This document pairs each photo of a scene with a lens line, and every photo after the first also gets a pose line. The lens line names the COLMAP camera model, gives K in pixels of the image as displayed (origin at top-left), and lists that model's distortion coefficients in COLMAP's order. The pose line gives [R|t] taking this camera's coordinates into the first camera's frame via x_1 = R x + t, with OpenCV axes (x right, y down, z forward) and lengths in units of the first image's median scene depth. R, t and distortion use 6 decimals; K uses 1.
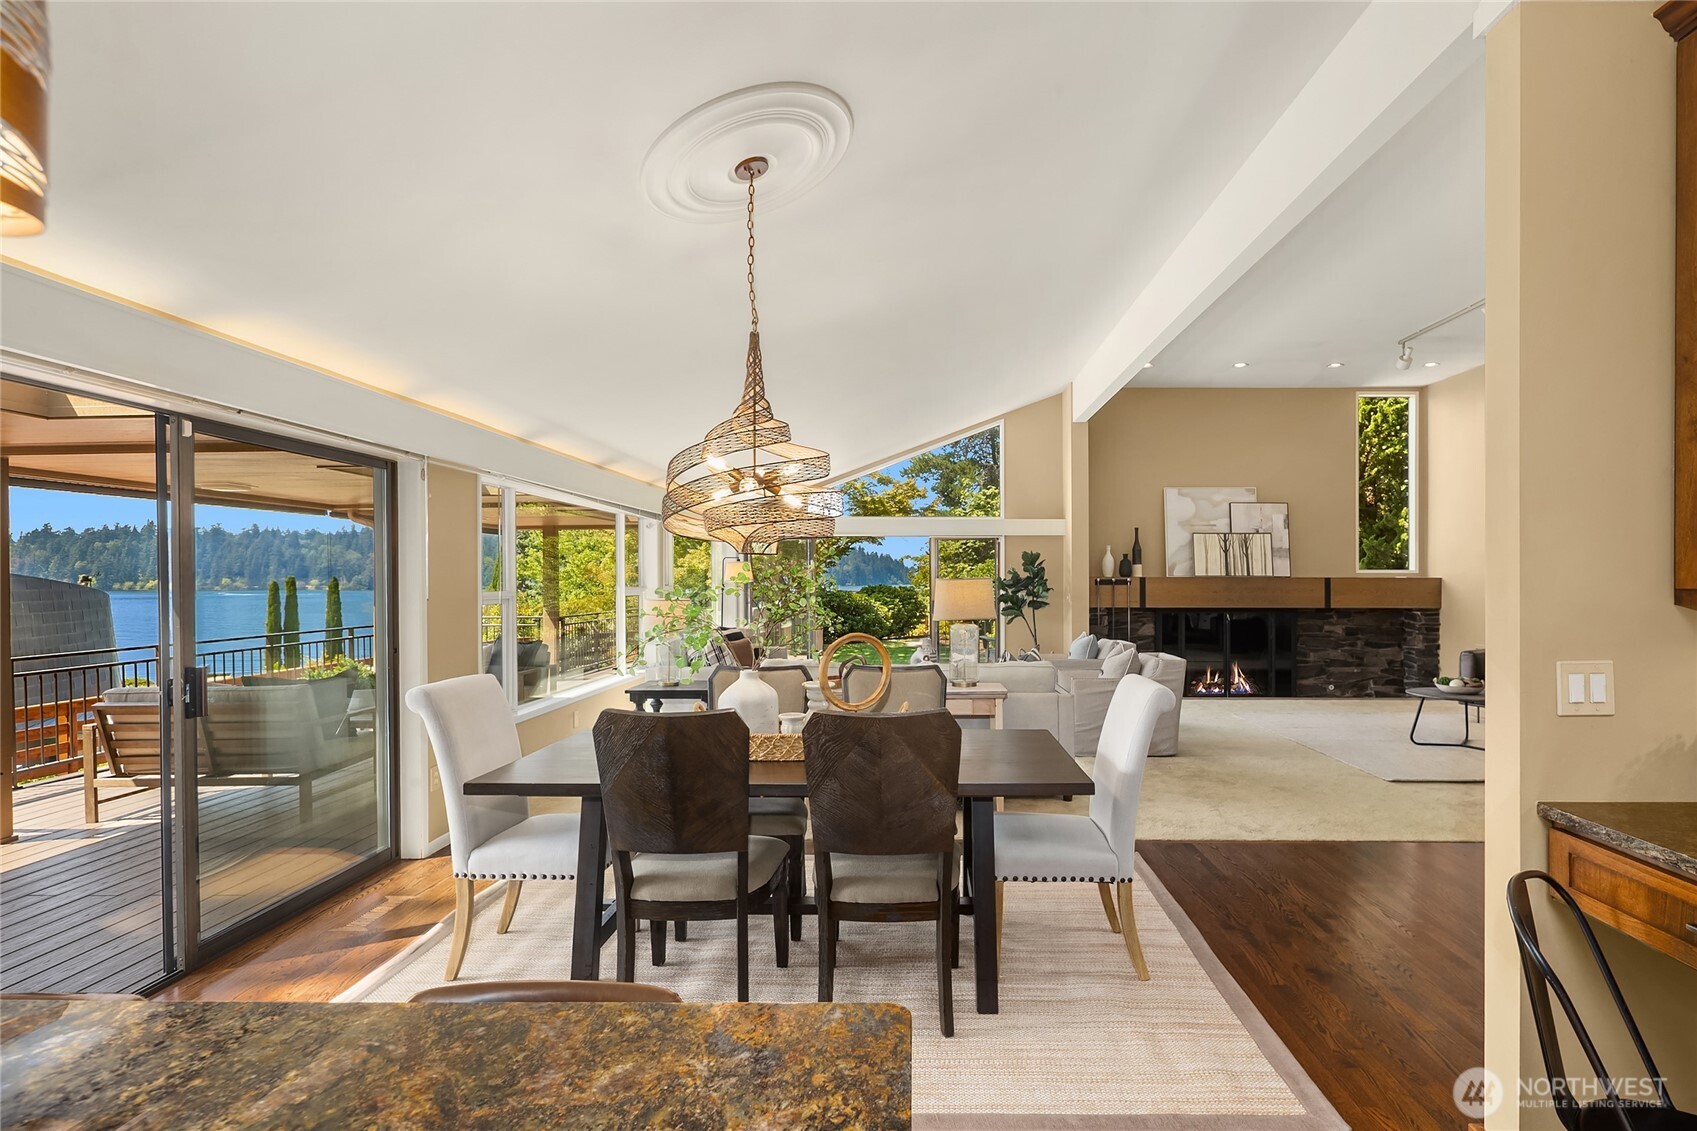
lens RADIAL K [[826.3, 0, 913.8], [0, 826.3, 585.7], [0, 0, 1]] dist [0.003194, -0.004300]
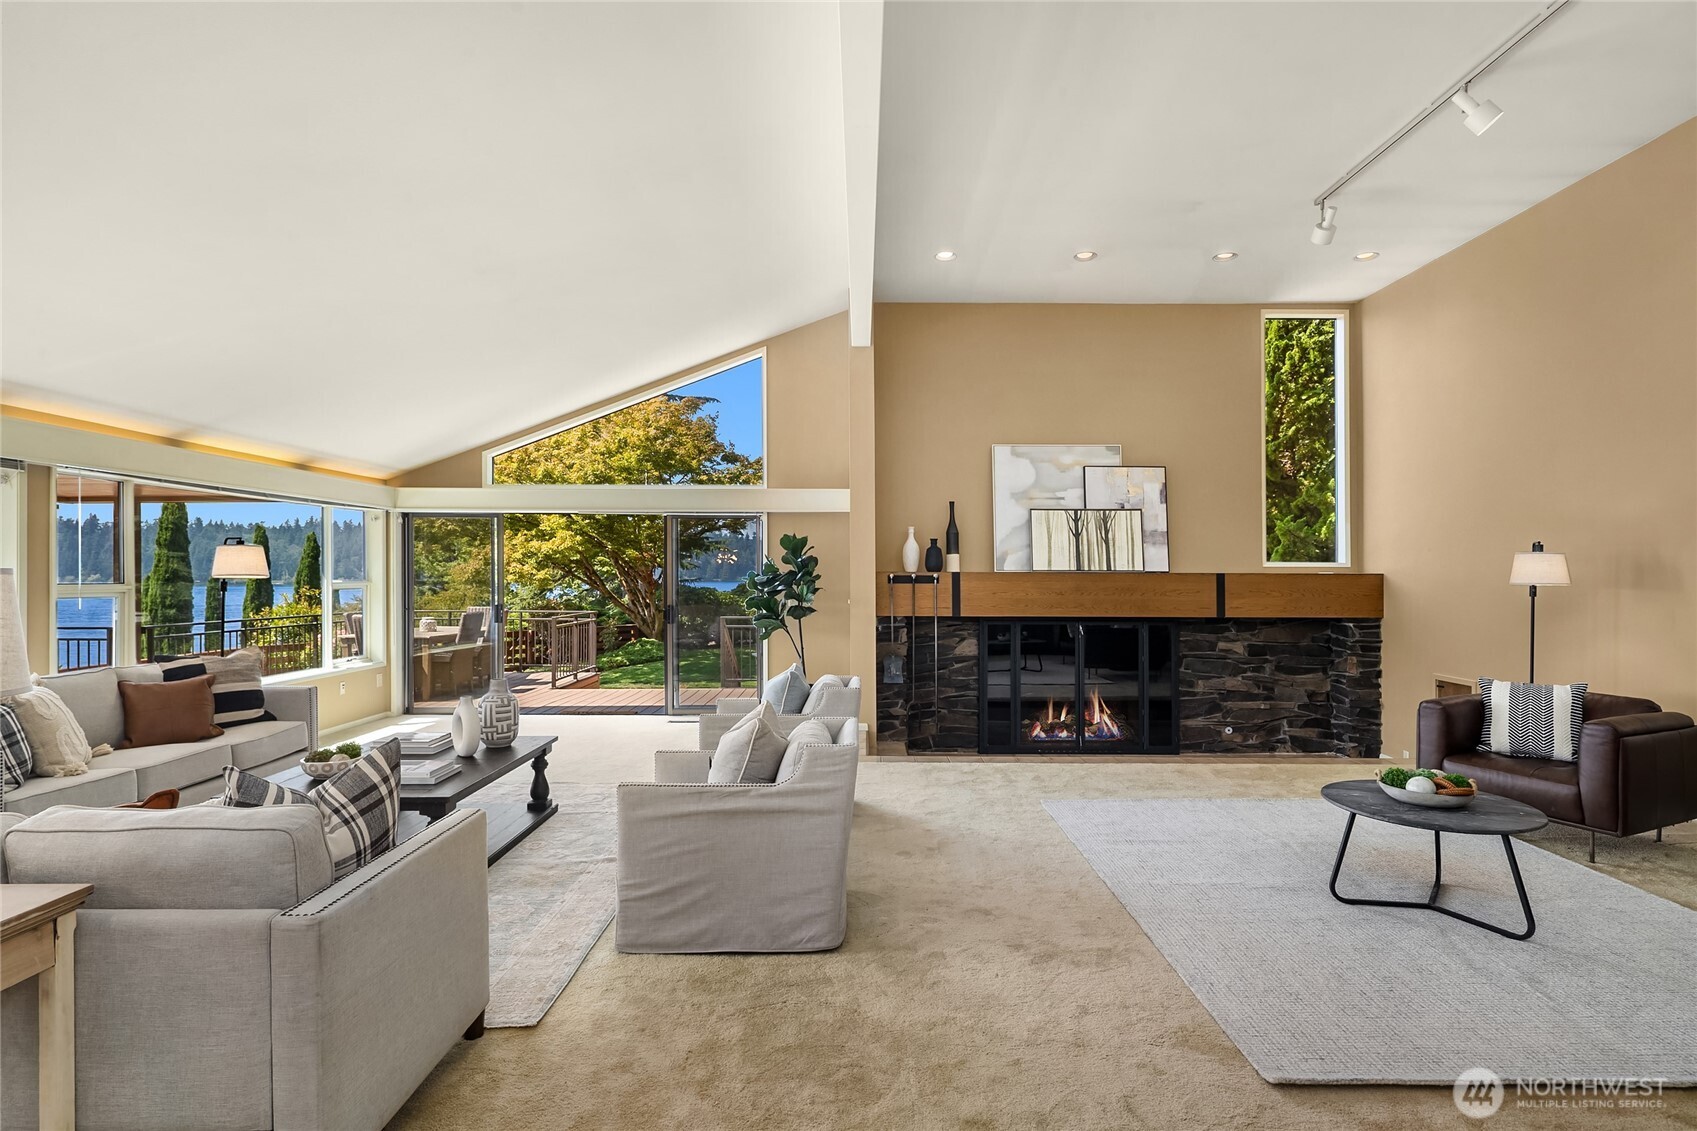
lens RADIAL K [[826.3, 0, 873.3], [0, 826.3, 568.0], [0, 0, 1]] dist [0.003194, -0.004300]
pose [[0.999803, 0.002317, 0.019737, 0.191881], [-0.002000, 0.999869, -0.016059, -0.002425], [-0.019771, 0.016017, 0.999676, 0.306959]]
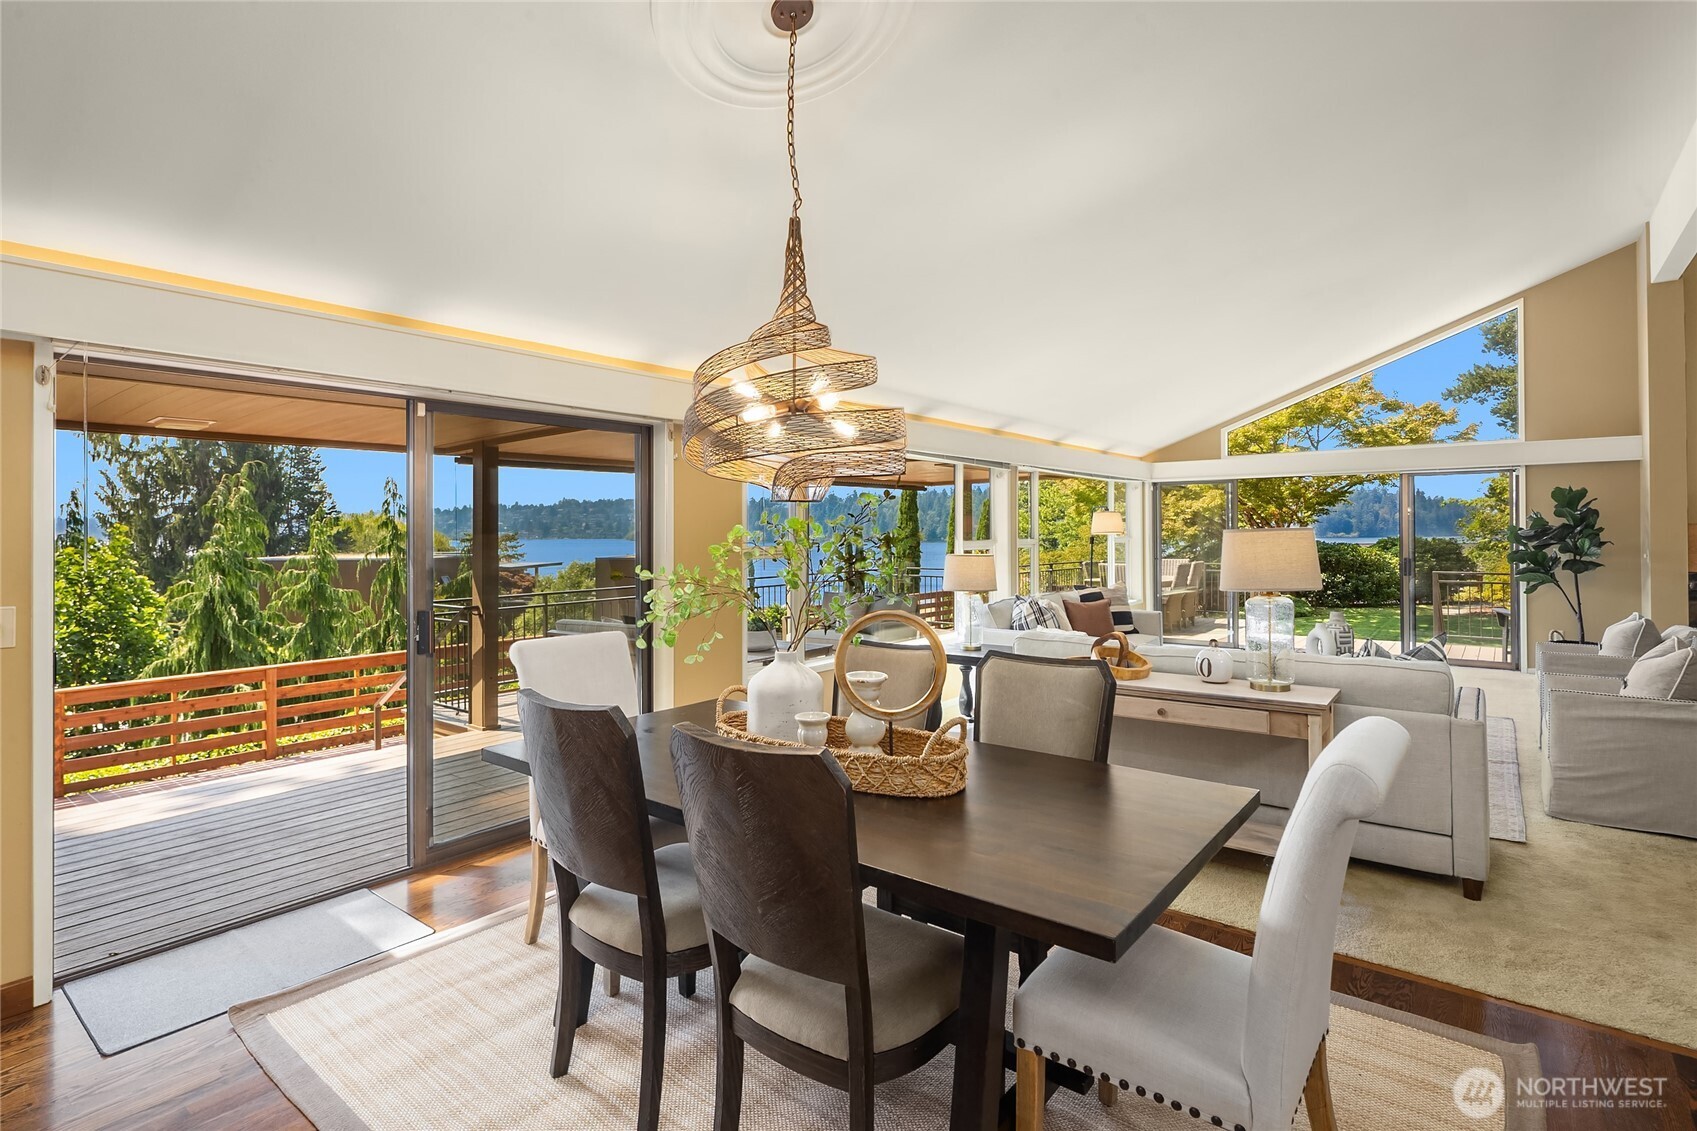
lens RADIAL K [[826.3, 0, 875.5], [0, 826.3, 538.4], [0, 0, 1]] dist [0.003194, -0.004300]
pose [[0.798817, -0.001778, -0.601572, 0.094088], [0.002181, 0.999998, -0.000059, -0.000491], [0.601570, -0.001265, 0.798819, 0.122823]]
